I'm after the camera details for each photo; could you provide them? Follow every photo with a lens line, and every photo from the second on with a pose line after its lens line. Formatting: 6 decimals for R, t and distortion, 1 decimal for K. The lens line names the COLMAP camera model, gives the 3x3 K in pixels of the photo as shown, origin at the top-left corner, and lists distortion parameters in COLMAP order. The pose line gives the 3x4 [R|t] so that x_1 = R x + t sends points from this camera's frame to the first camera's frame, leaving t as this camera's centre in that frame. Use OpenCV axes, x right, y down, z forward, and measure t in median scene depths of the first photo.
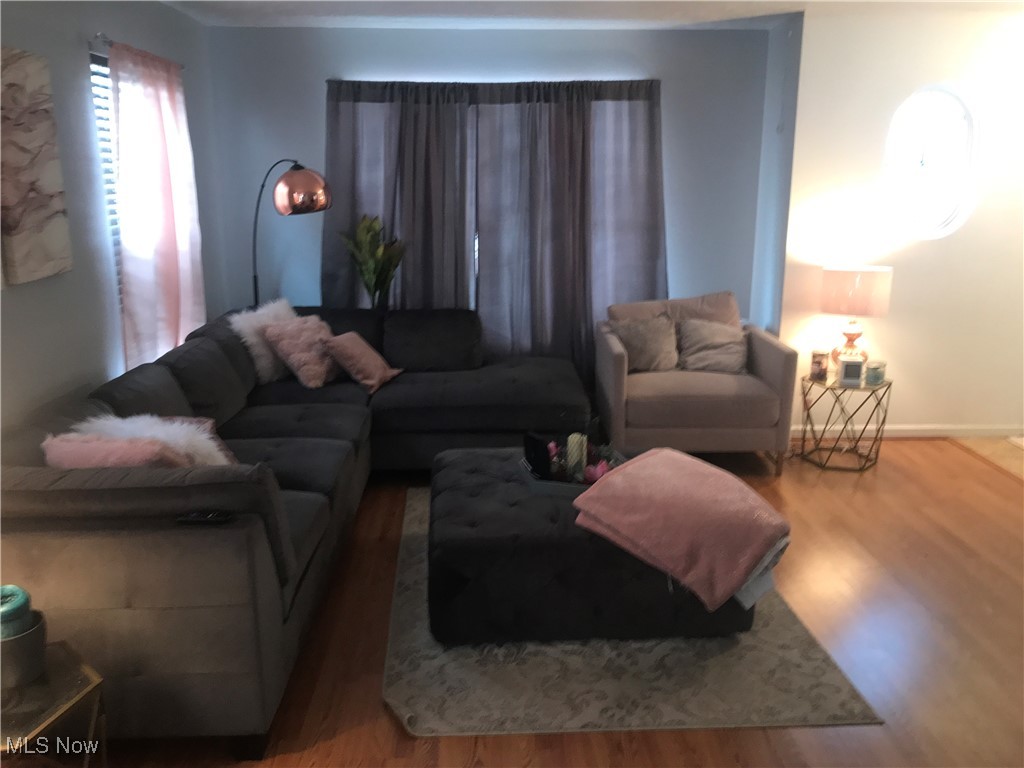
lens RADIAL K [[874.7, 0, 512.0], [0, 874.7, 384.0], [0, 0, 1]] dist [0.054084, 0.001569]
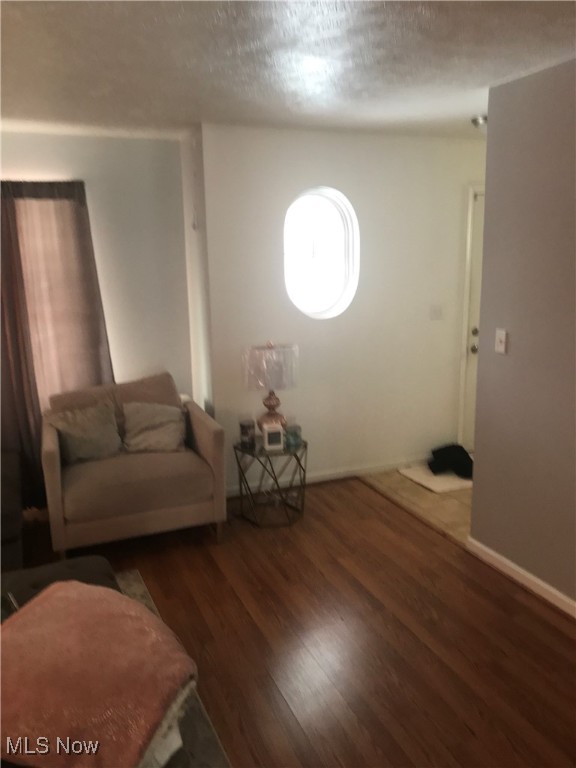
lens RADIAL K [[656.0, 0, 288.0], [0, 656.0, 384.0], [0, 0, 1]] dist [0.054084, 0.001569]
pose [[0.939873, -0.094824, 0.328097, 0.123660], [0.104662, 0.994430, -0.012415, -0.067242], [-0.325092, 0.046008, 0.944562, 0.178306]]
